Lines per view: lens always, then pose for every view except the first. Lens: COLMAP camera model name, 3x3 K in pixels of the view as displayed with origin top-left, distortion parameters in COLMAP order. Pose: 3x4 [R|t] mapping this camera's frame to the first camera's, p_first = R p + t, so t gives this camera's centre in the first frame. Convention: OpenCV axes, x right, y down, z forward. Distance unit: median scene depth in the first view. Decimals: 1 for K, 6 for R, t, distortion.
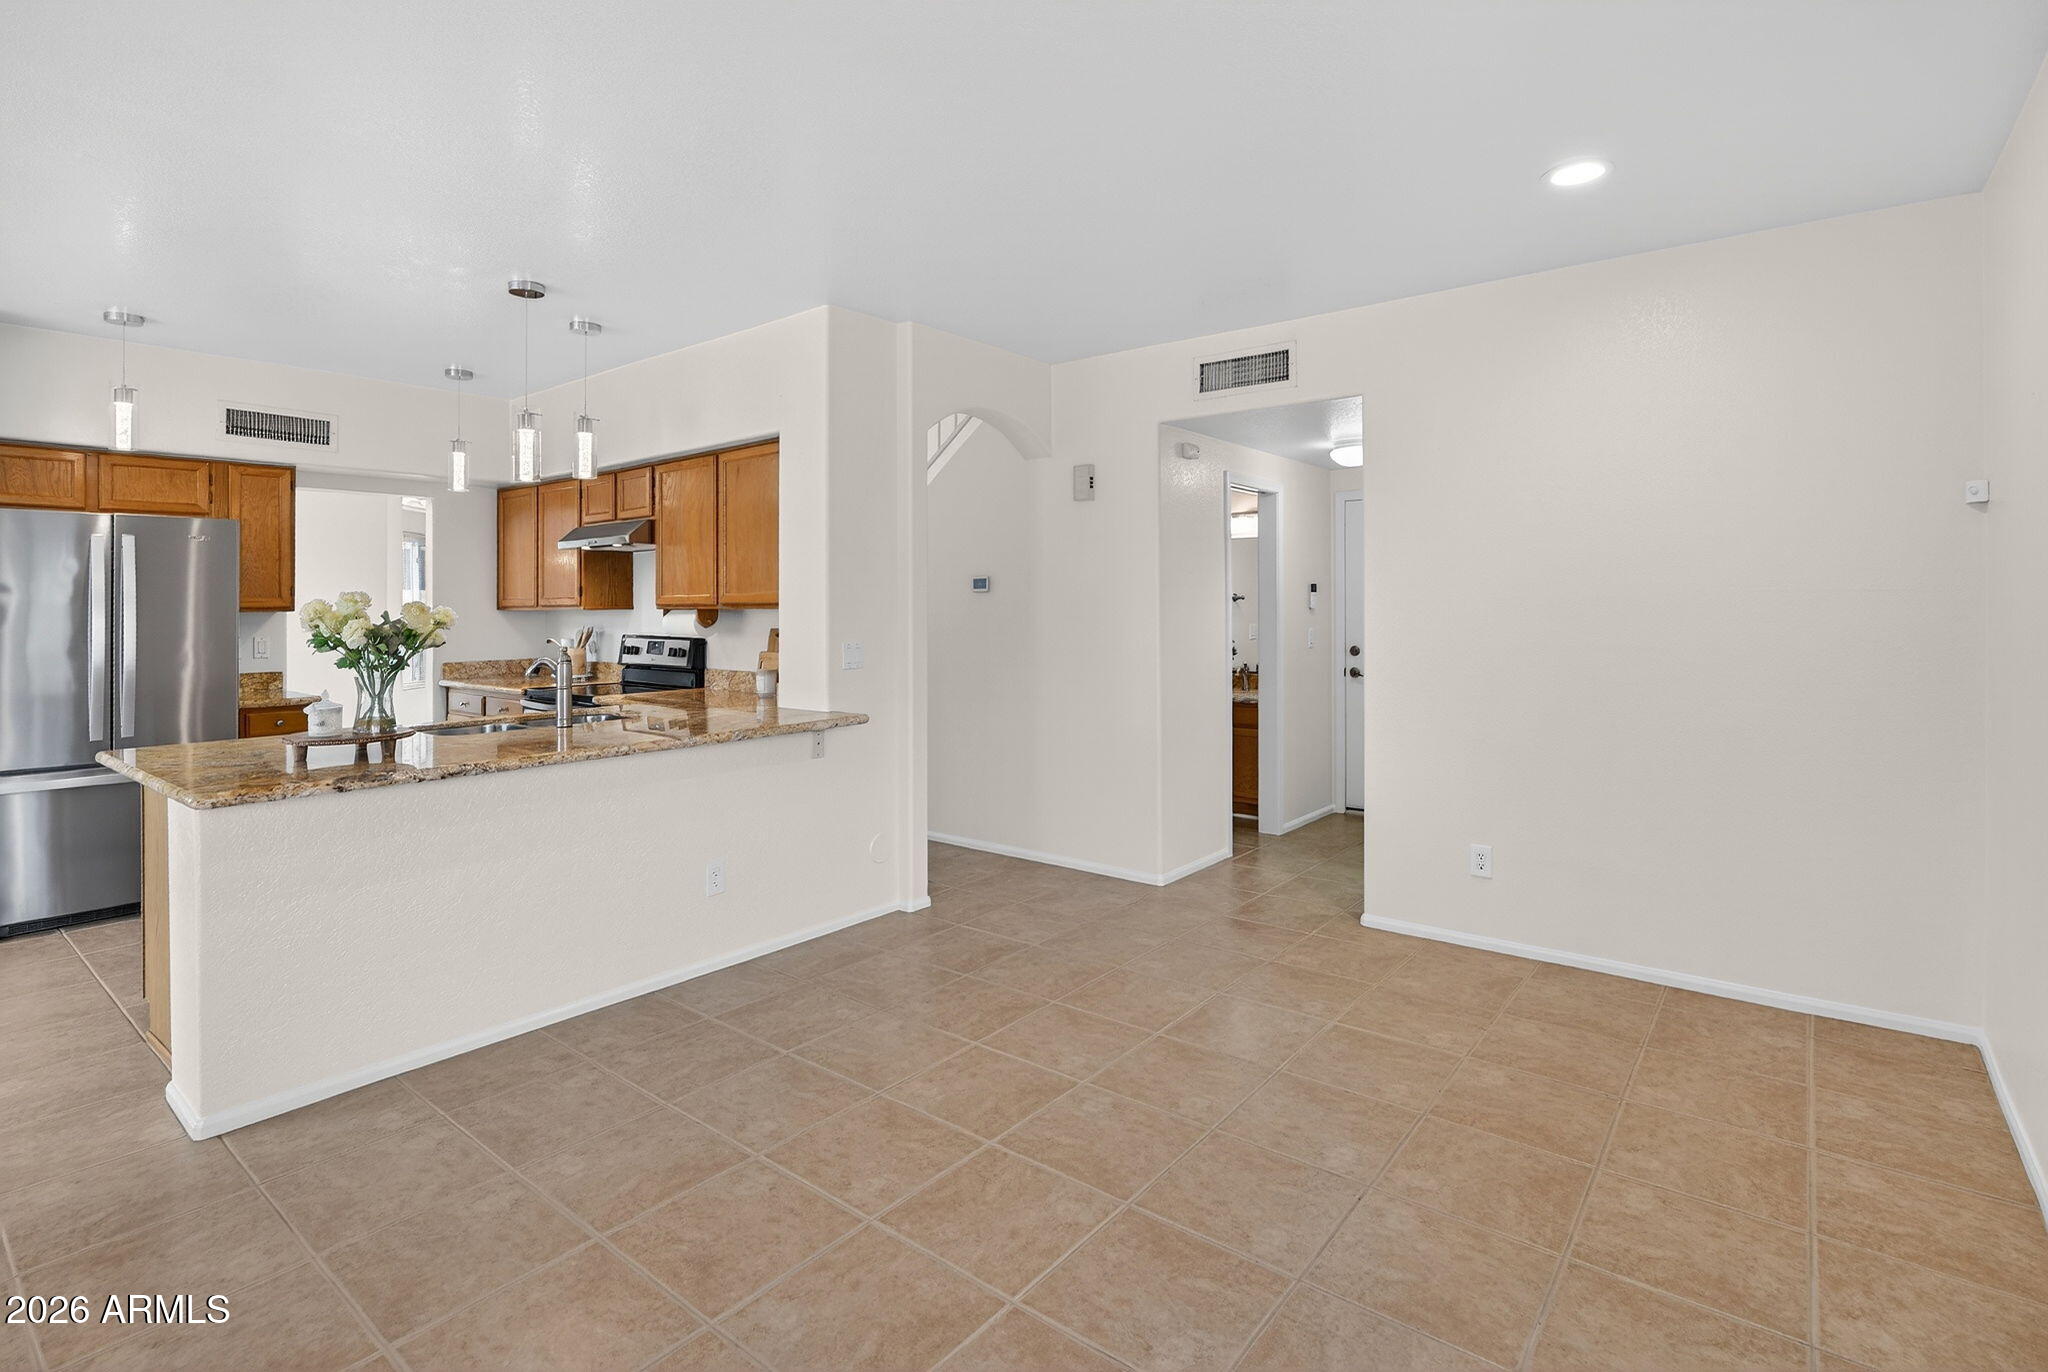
lens RADIAL K [[943.7, 0, 993.7], [0, 943.7, 608.6], [0, 0, 1]] dist [-0.017792, 0.003397]
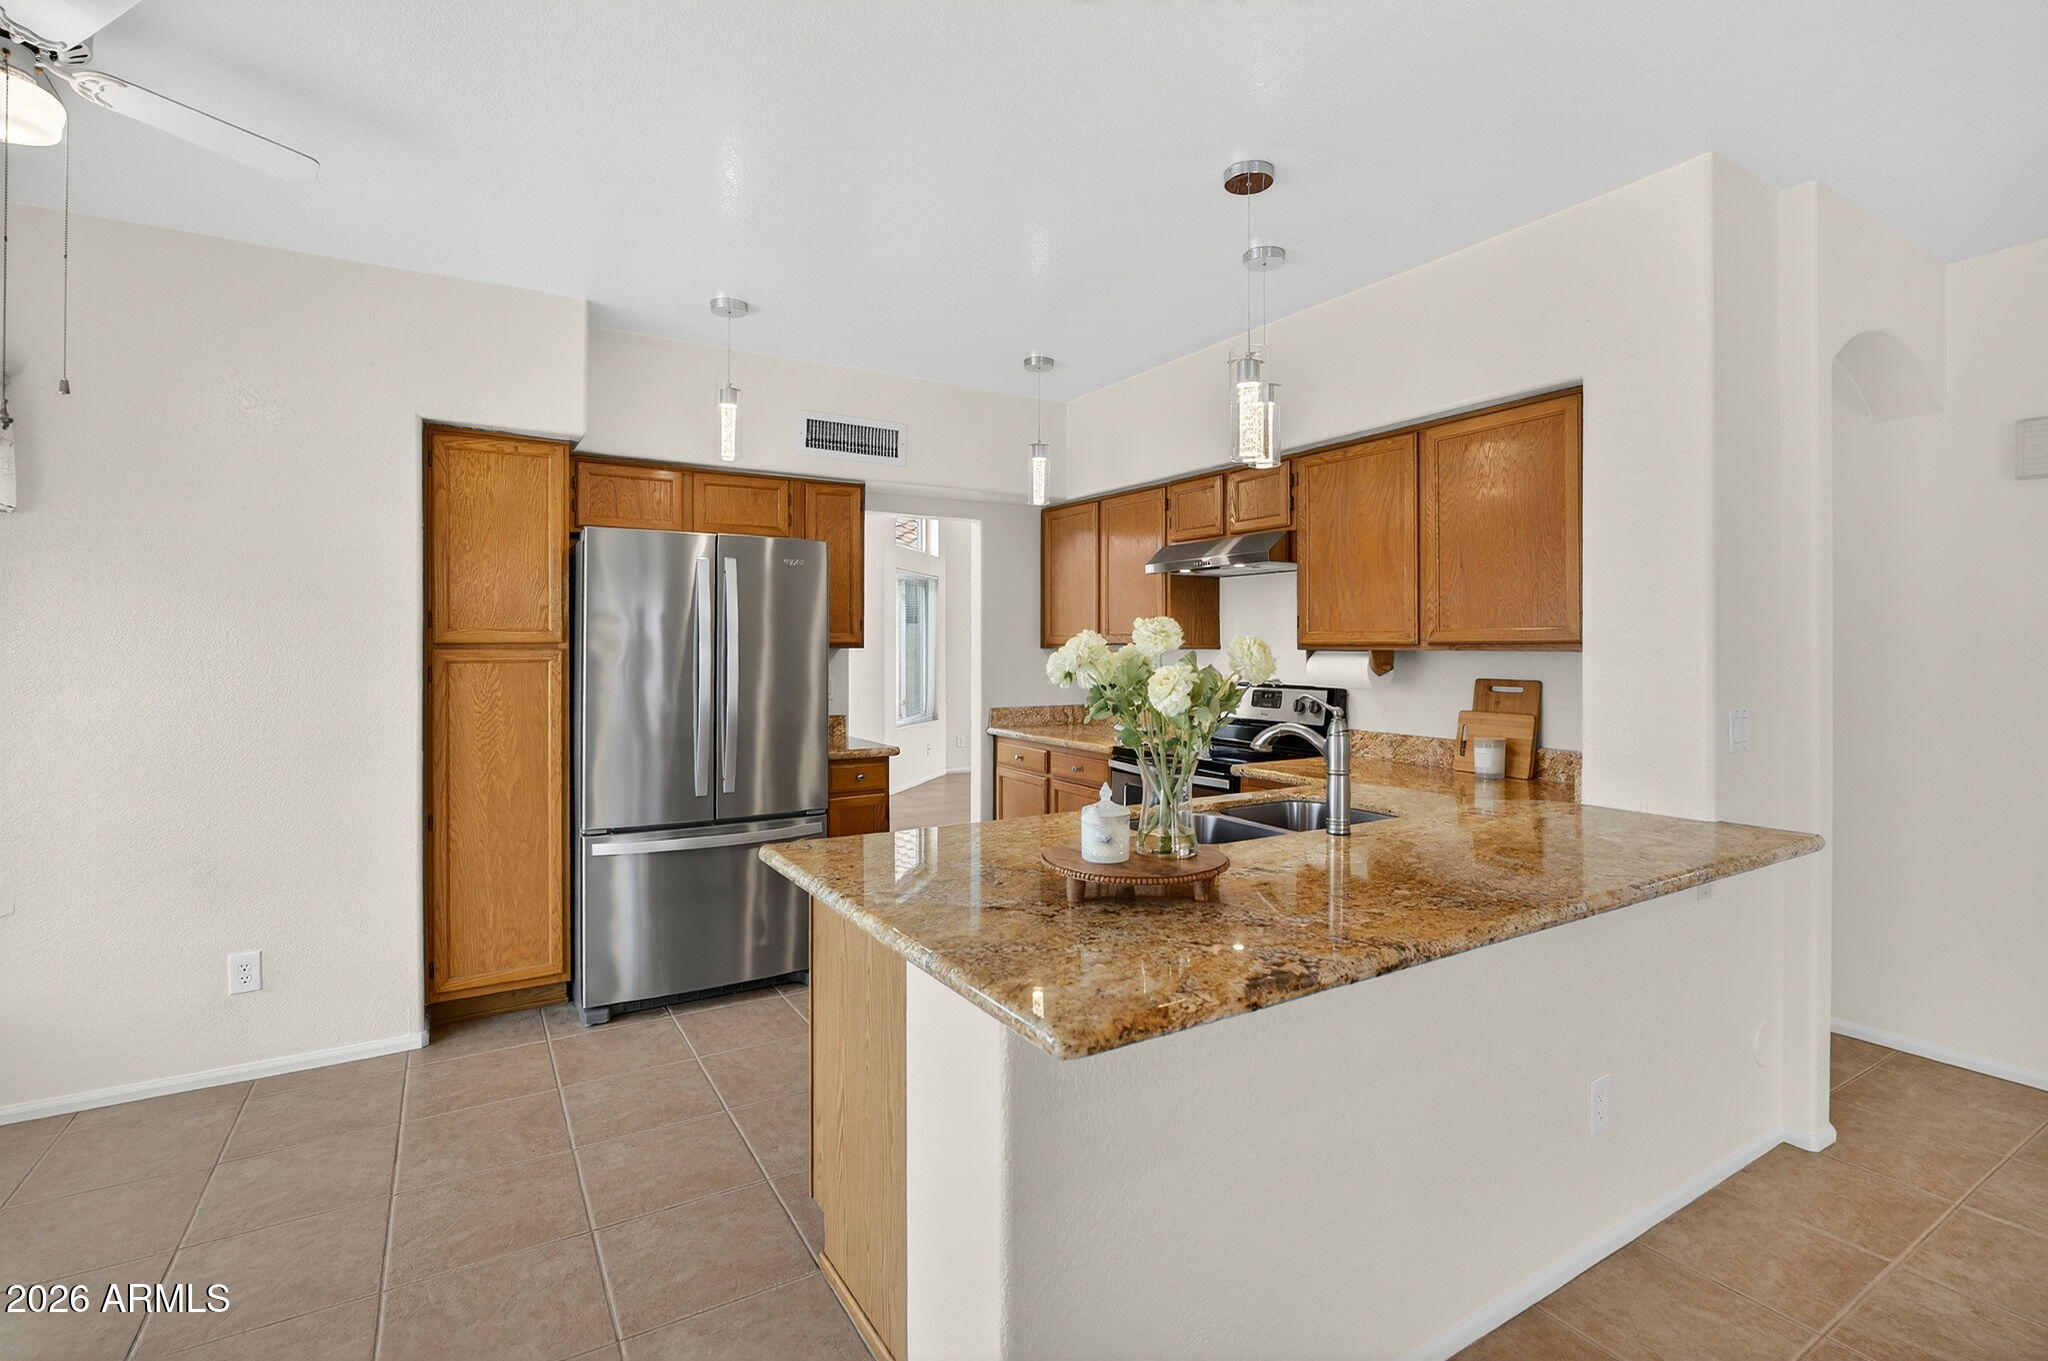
lens RADIAL K [[943.7, 0, 1048.4], [0, 943.7, 644.5], [0, 0, 1]] dist [-0.017792, 0.003397]
pose [[0.944583, 0.005824, -0.328221, -0.310213], [-0.006731, 0.999976, -0.001628, -0.000634], [0.328204, 0.003746, 0.944599, 0.233858]]
